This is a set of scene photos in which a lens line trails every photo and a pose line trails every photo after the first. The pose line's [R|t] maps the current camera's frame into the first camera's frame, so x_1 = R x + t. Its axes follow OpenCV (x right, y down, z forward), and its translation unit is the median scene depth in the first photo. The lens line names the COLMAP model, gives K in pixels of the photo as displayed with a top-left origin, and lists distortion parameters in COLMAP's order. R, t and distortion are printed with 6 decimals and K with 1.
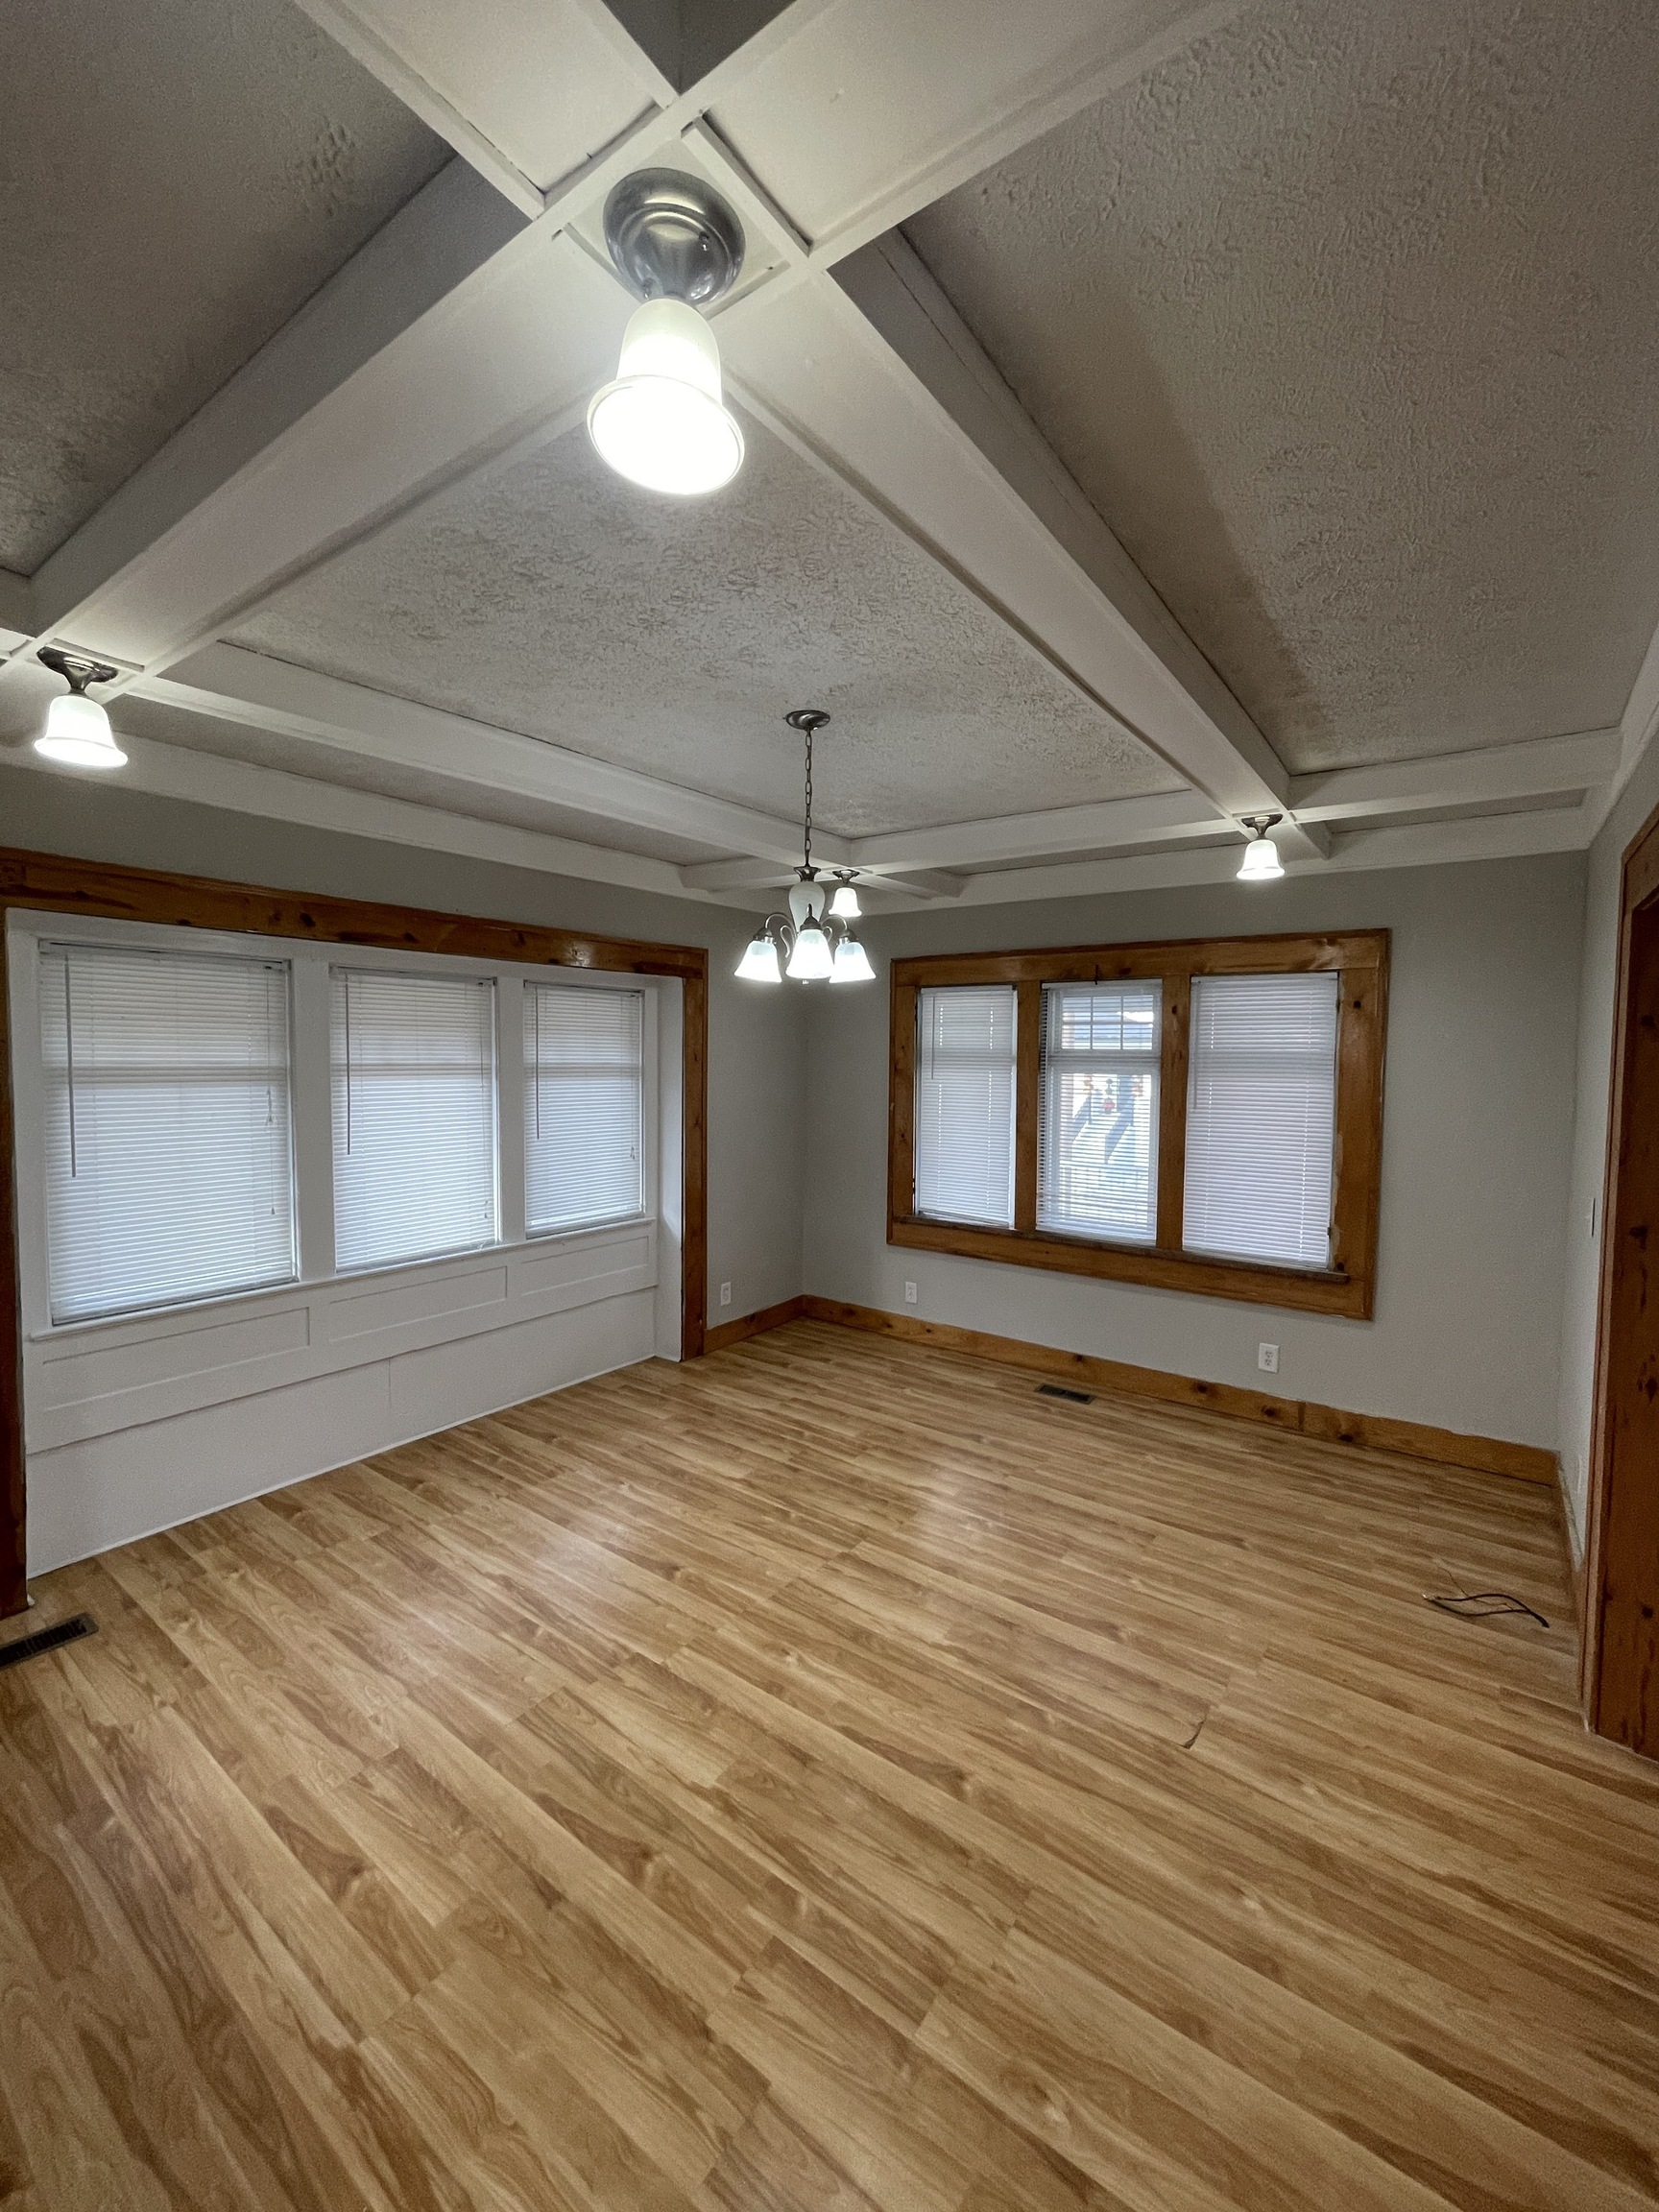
lens RADIAL K [[884.7, 0, 836.3], [0, 884.7, 1098.7], [0, 0, 1]] dist [0.001960, -0.003395]
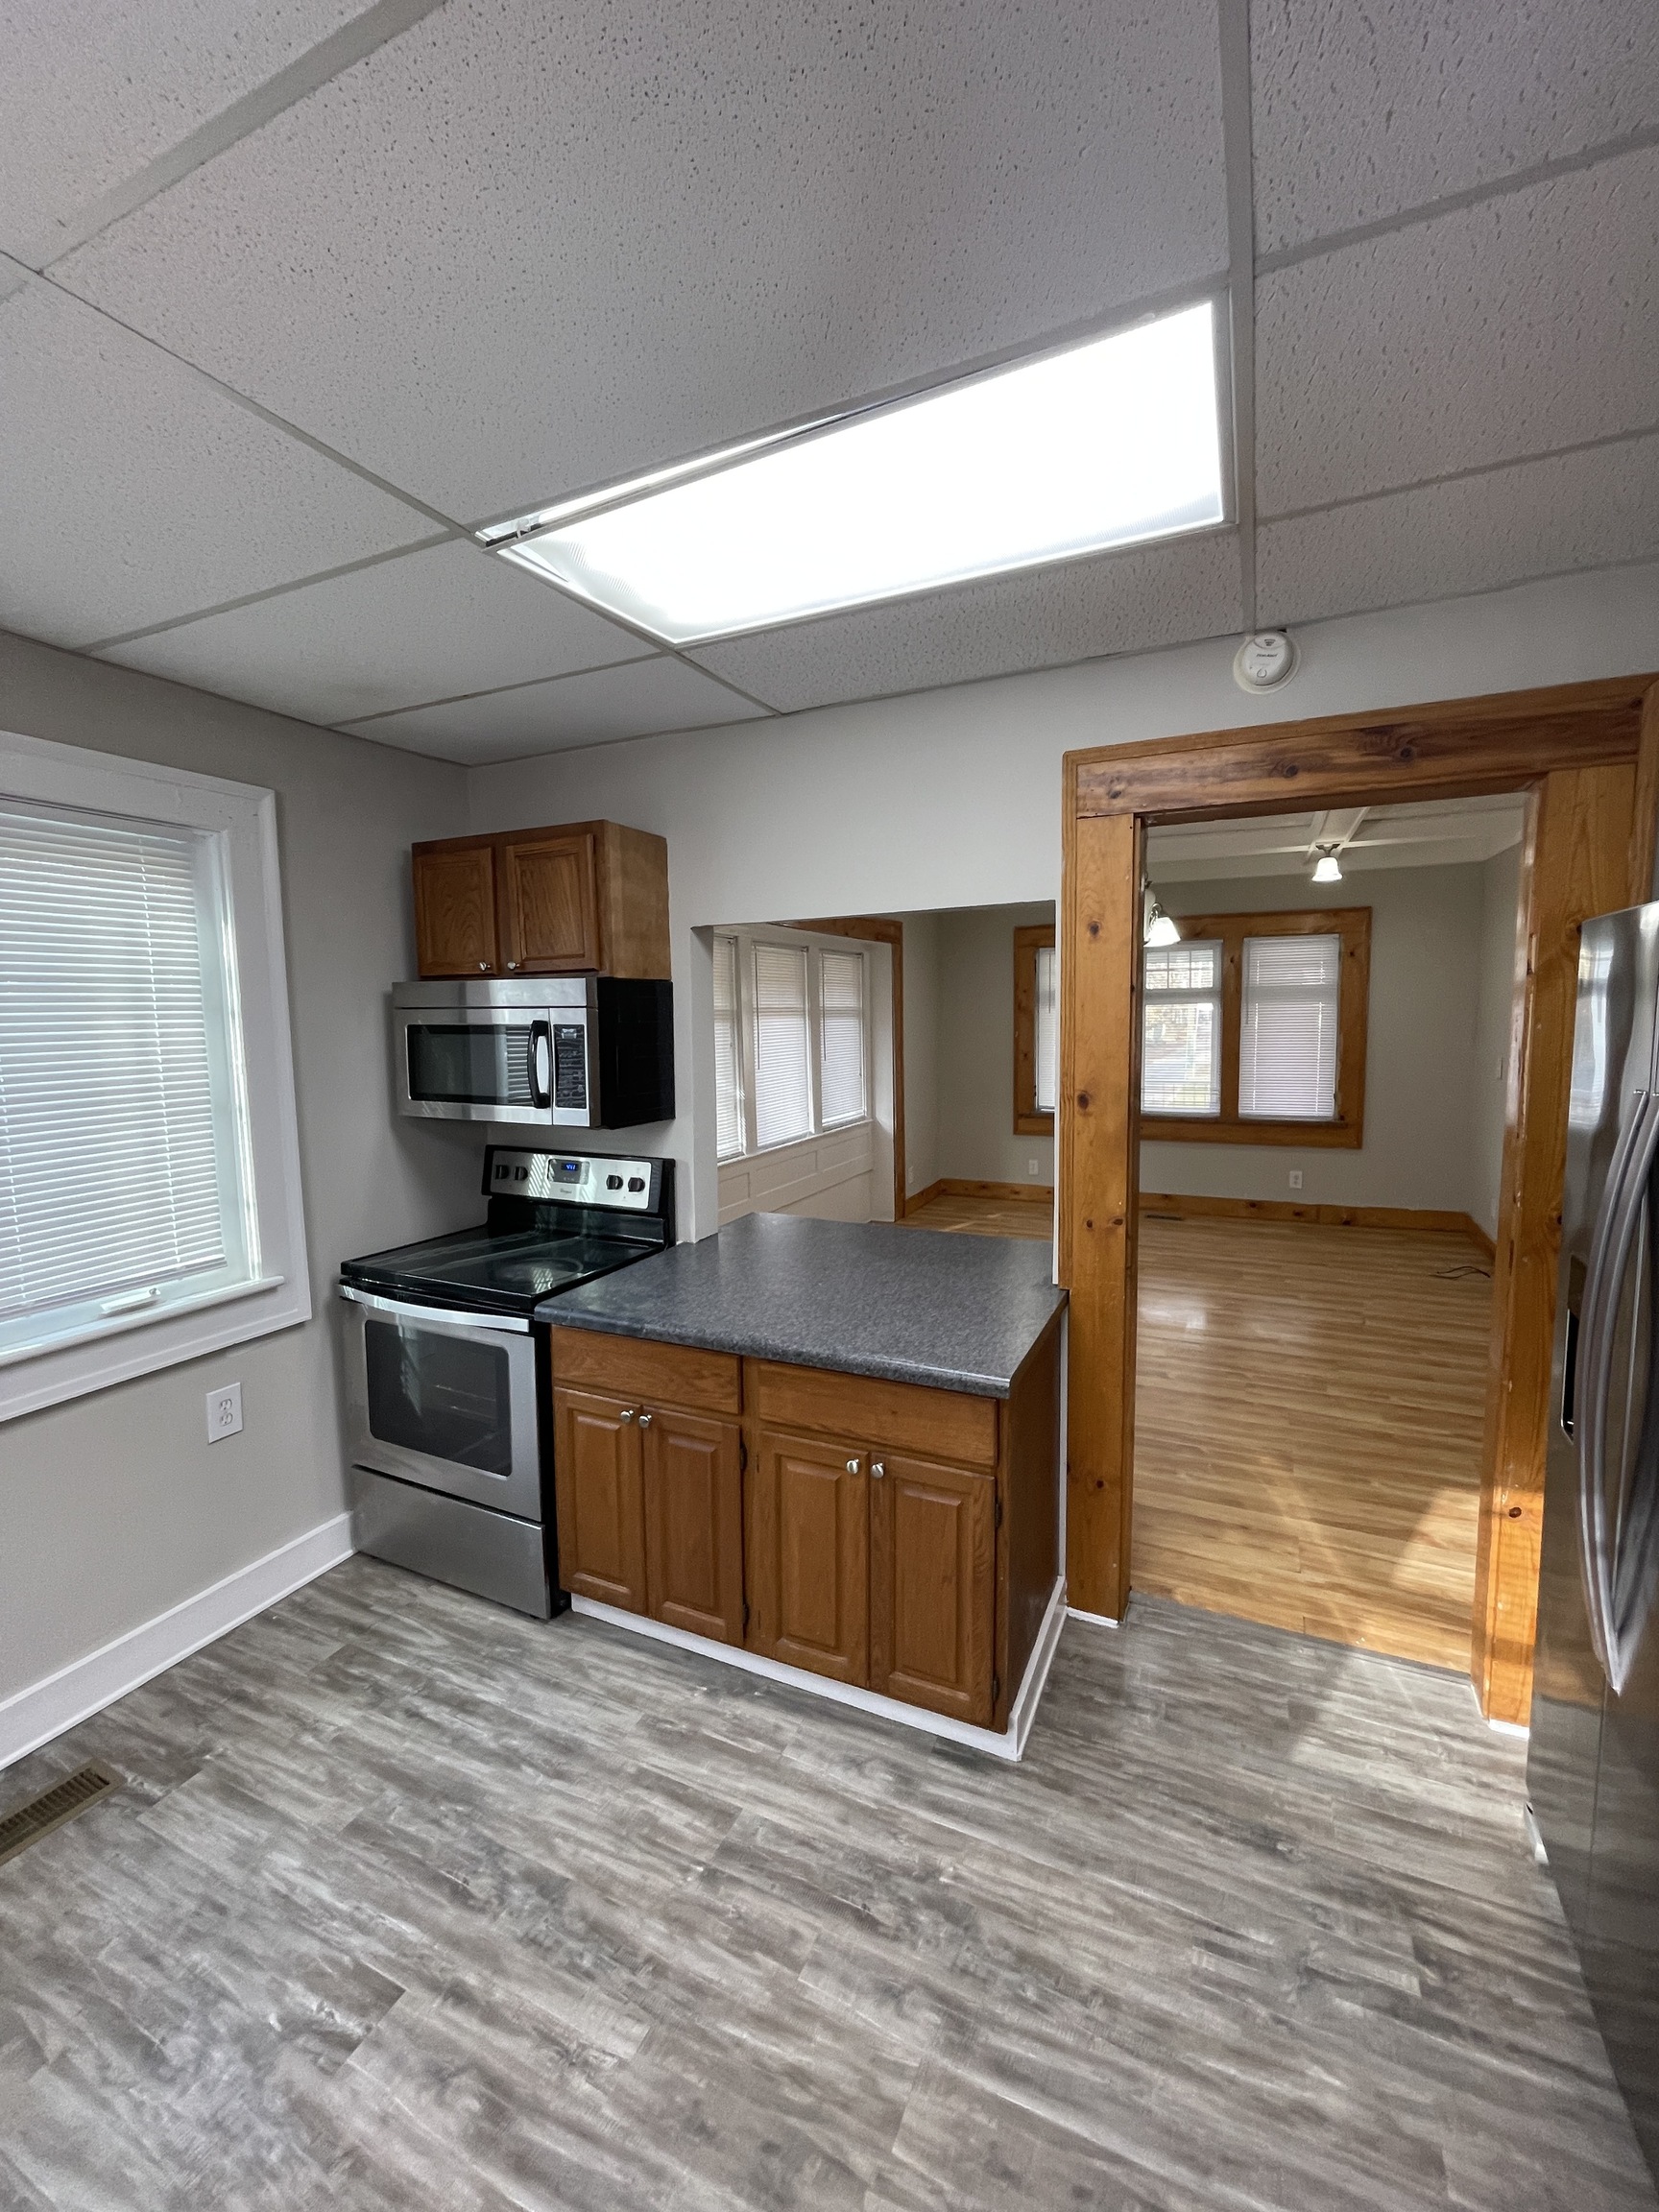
lens RADIAL K [[884.7, 0, 836.3], [0, 884.7, 1098.7], [0, 0, 1]] dist [0.001960, -0.003395]
pose [[0.982590, -0.047652, 0.179575, -0.594420], [0.039184, 0.997959, 0.050414, 0.035766], [-0.181611, -0.042500, 0.982452, -0.396135]]
